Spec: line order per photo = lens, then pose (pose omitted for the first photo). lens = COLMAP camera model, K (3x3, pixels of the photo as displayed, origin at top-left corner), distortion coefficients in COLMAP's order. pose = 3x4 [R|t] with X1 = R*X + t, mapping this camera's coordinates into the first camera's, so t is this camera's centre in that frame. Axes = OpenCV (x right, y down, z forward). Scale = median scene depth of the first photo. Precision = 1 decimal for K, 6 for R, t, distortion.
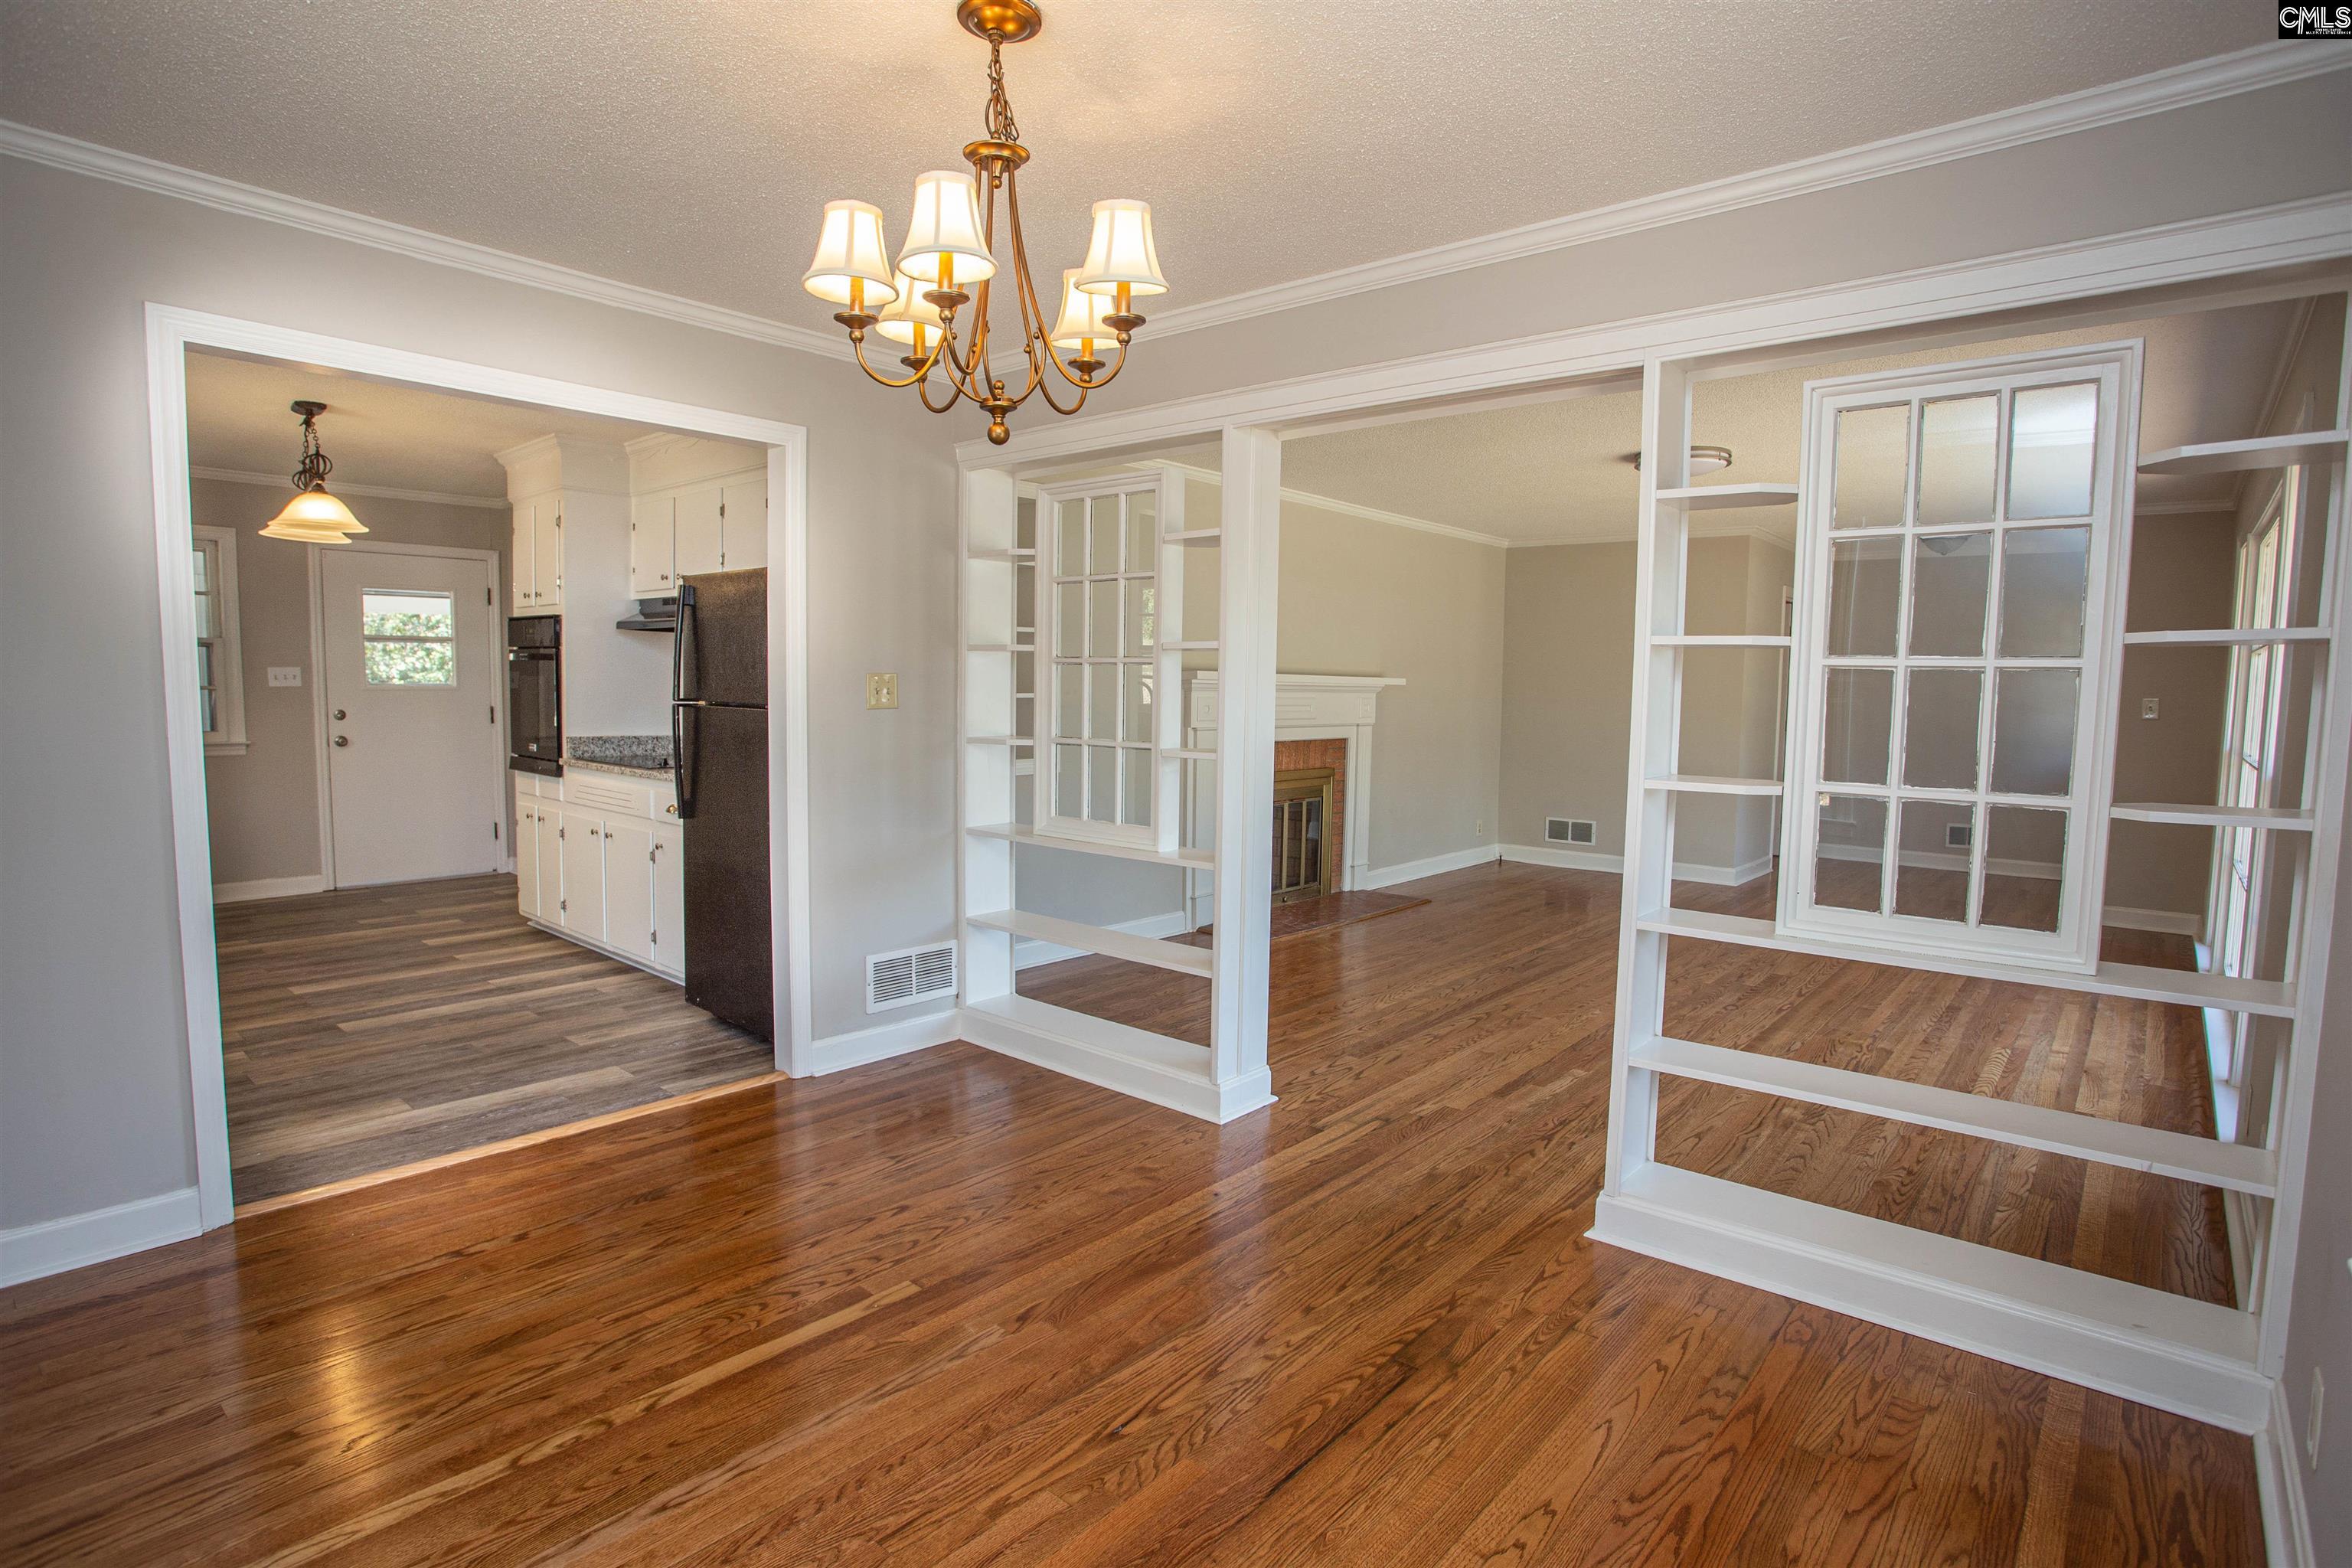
lens RADIAL K [[1176.5, 0, 1176.0], [0, 1176.5, 784.0], [0, 0, 1]] dist [-0.073997, 0.031563]
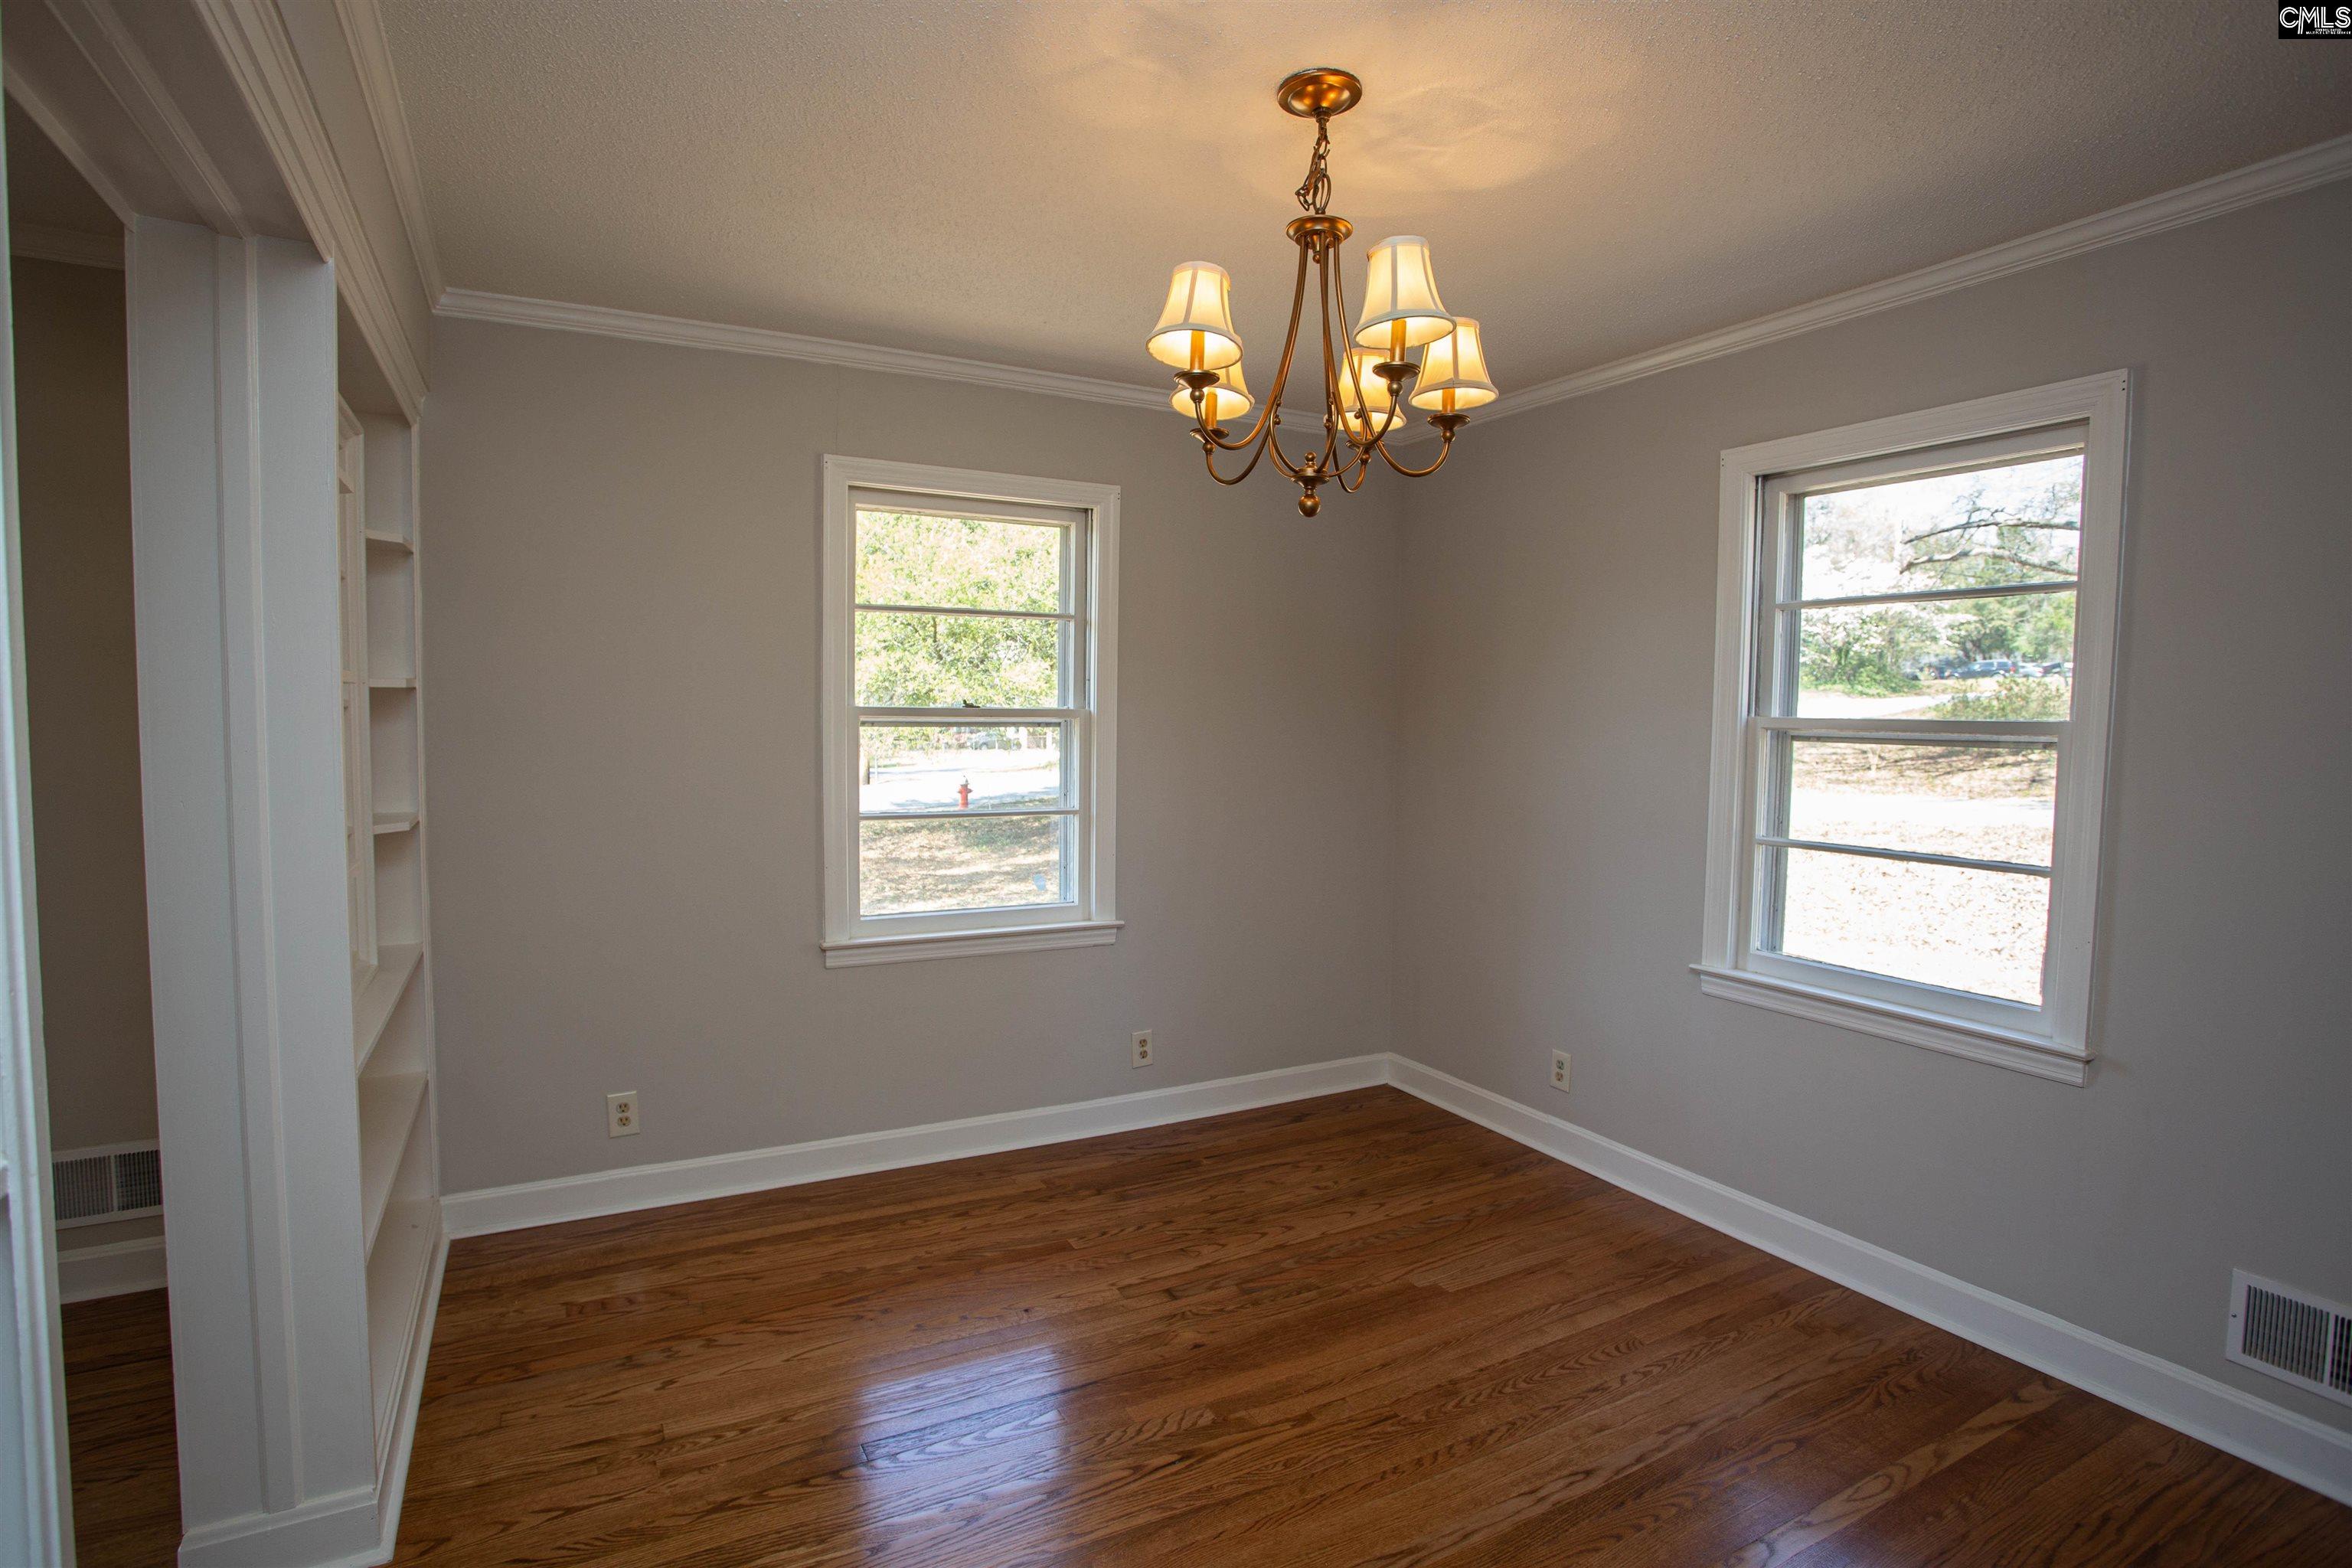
lens RADIAL K [[1176.5, 0, 1176.0], [0, 1176.5, 784.0], [0, 0, 1]] dist [-0.073997, 0.031563]
pose [[-0.937114, -0.047260, 0.345808, -0.239227], [0.004466, 0.989085, 0.147276, -0.127908], [-0.348994, 0.139559, -0.926675, 1.188284]]
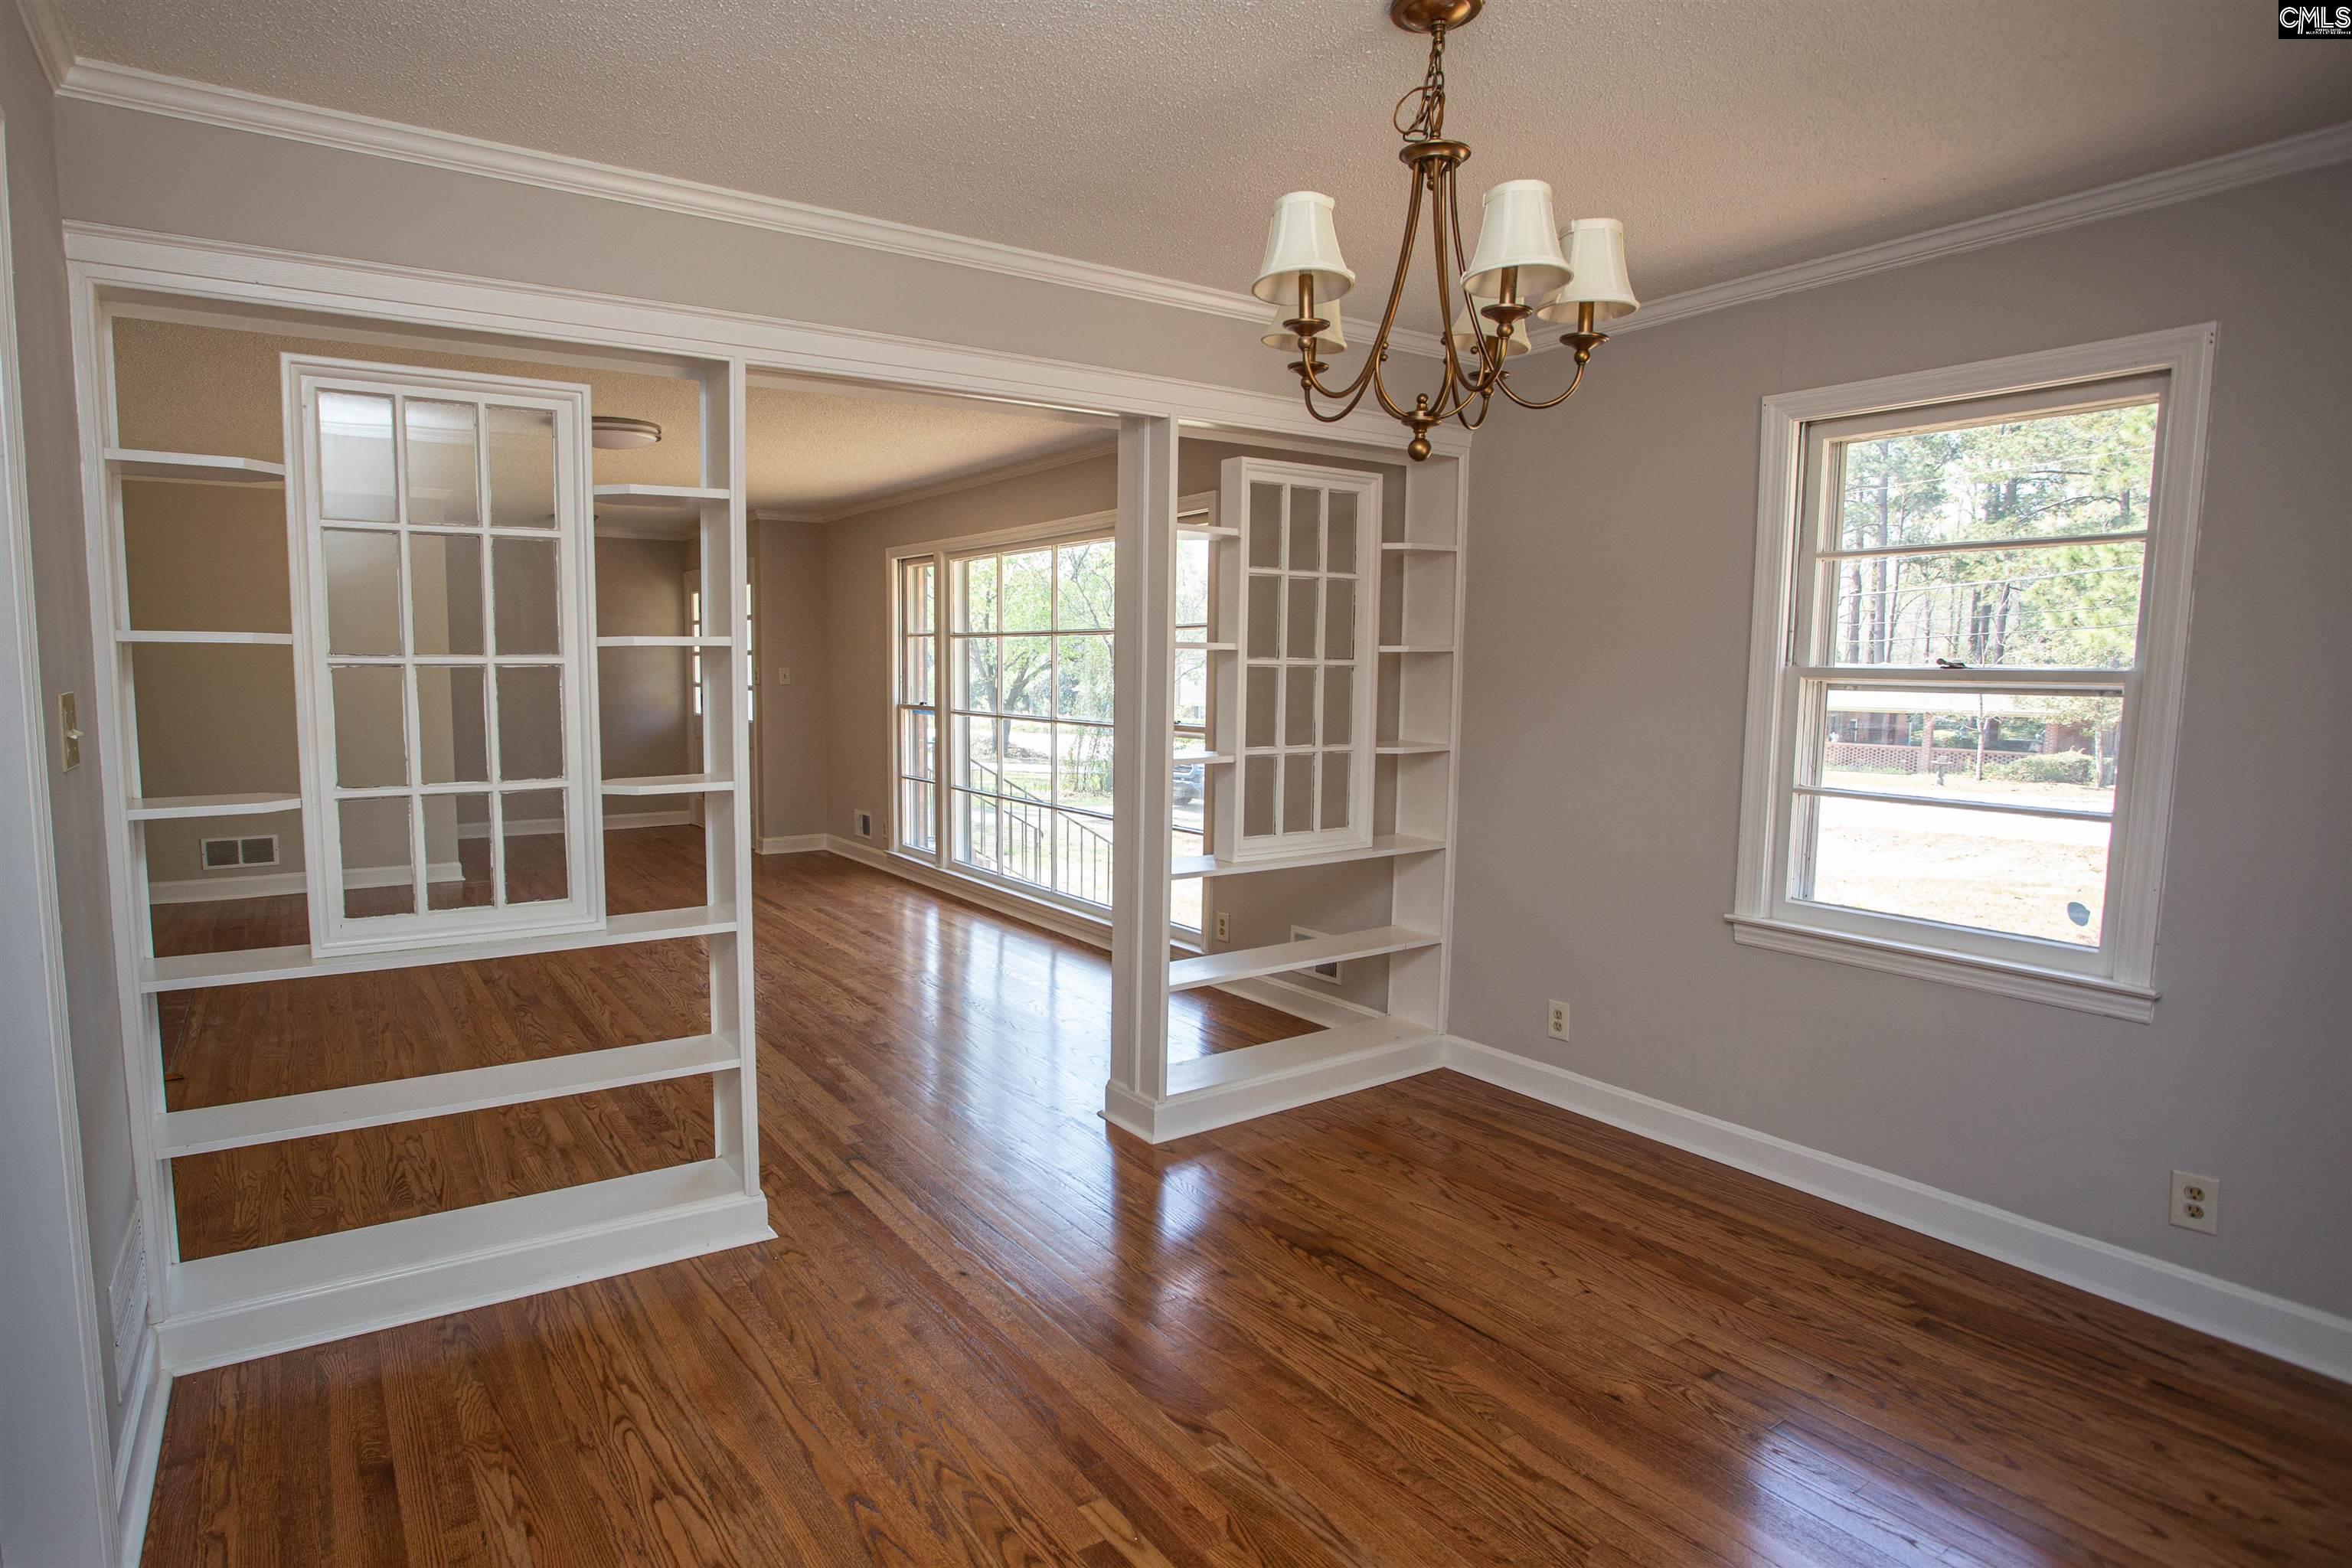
lens RADIAL K [[1259.8, 0, 1050.9], [0, 1259.8, 789.3], [0, 0, 1]] dist [-0.066386, 0.028557]
pose [[0.295077, -0.108504, 0.949293, -0.745681], [0.080250, 0.992835, 0.088536, -0.083066], [-0.952097, 0.050055, 0.301670, 0.591982]]
